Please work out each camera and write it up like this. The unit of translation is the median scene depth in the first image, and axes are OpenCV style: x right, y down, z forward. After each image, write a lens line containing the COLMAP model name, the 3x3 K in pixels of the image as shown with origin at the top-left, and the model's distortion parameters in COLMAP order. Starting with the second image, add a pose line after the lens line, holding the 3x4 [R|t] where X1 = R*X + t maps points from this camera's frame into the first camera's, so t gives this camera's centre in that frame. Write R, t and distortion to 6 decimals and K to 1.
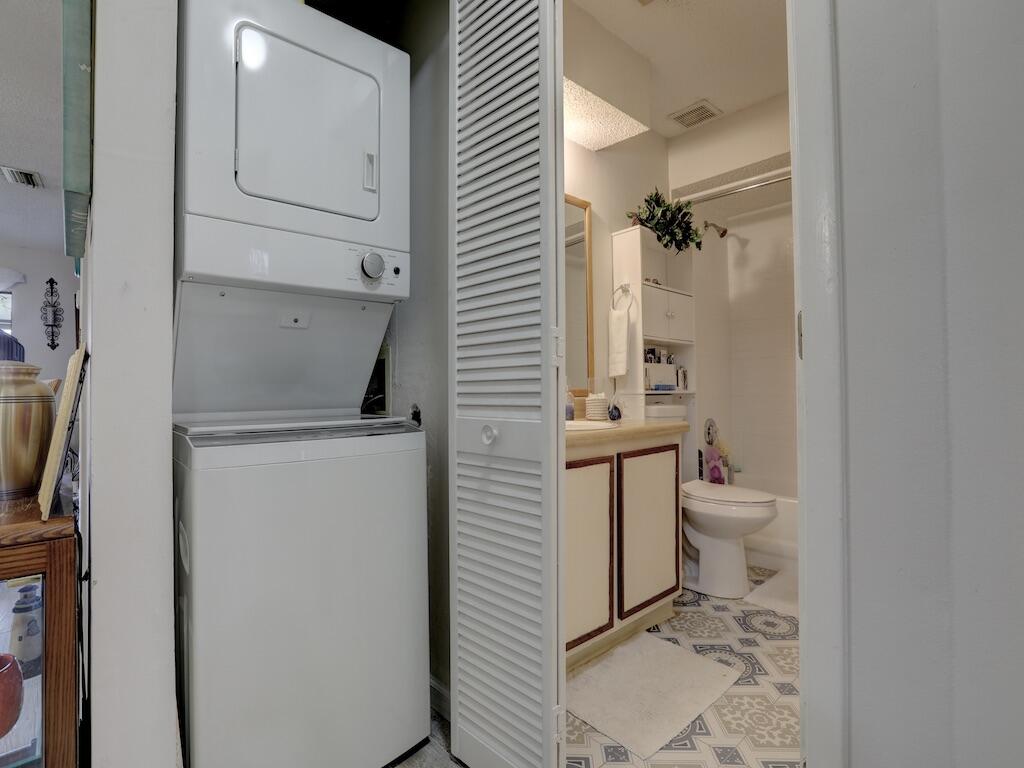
lens RADIAL K [[504.1, 0, 512.3], [0, 504.1, 405.8], [0, 0, 1]] dist [-0.045675, 0.015200]
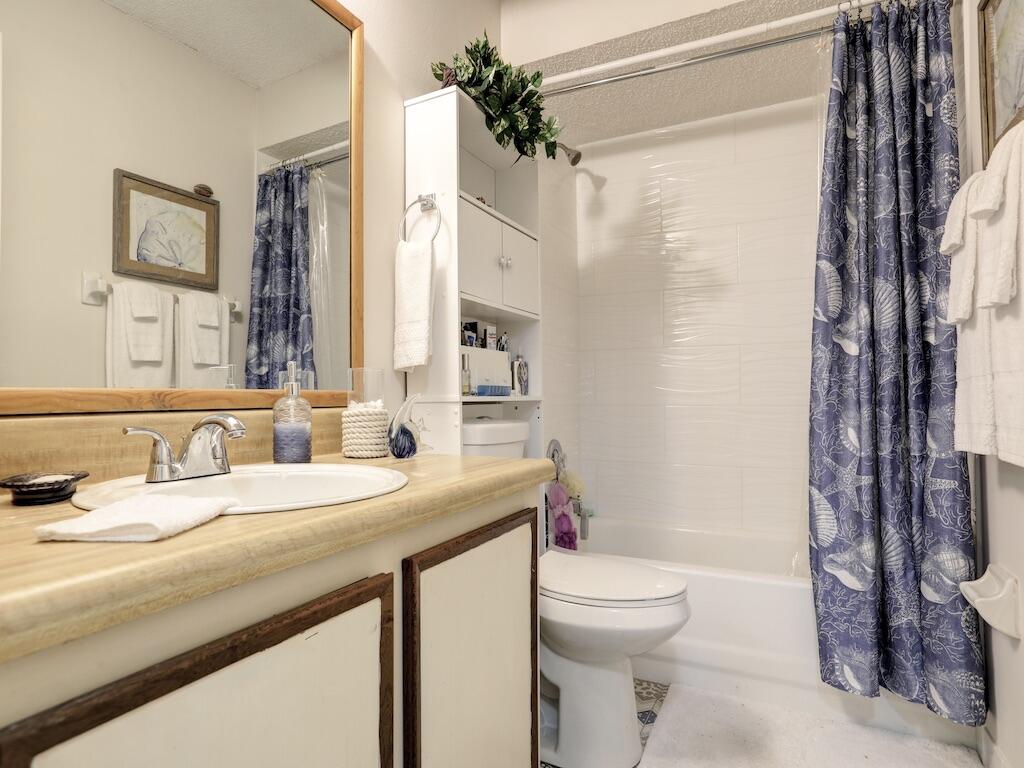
lens RADIAL K [[574.9, 0, 527.1], [0, 574.9, 387.7], [0, 0, 1]] dist [-0.029709, 0.001783]
pose [[0.922249, 0.016294, 0.386254, 0.091438], [0.000166, 0.999095, -0.042544, -0.012826], [-0.386597, 0.039300, 0.921411, 0.406887]]
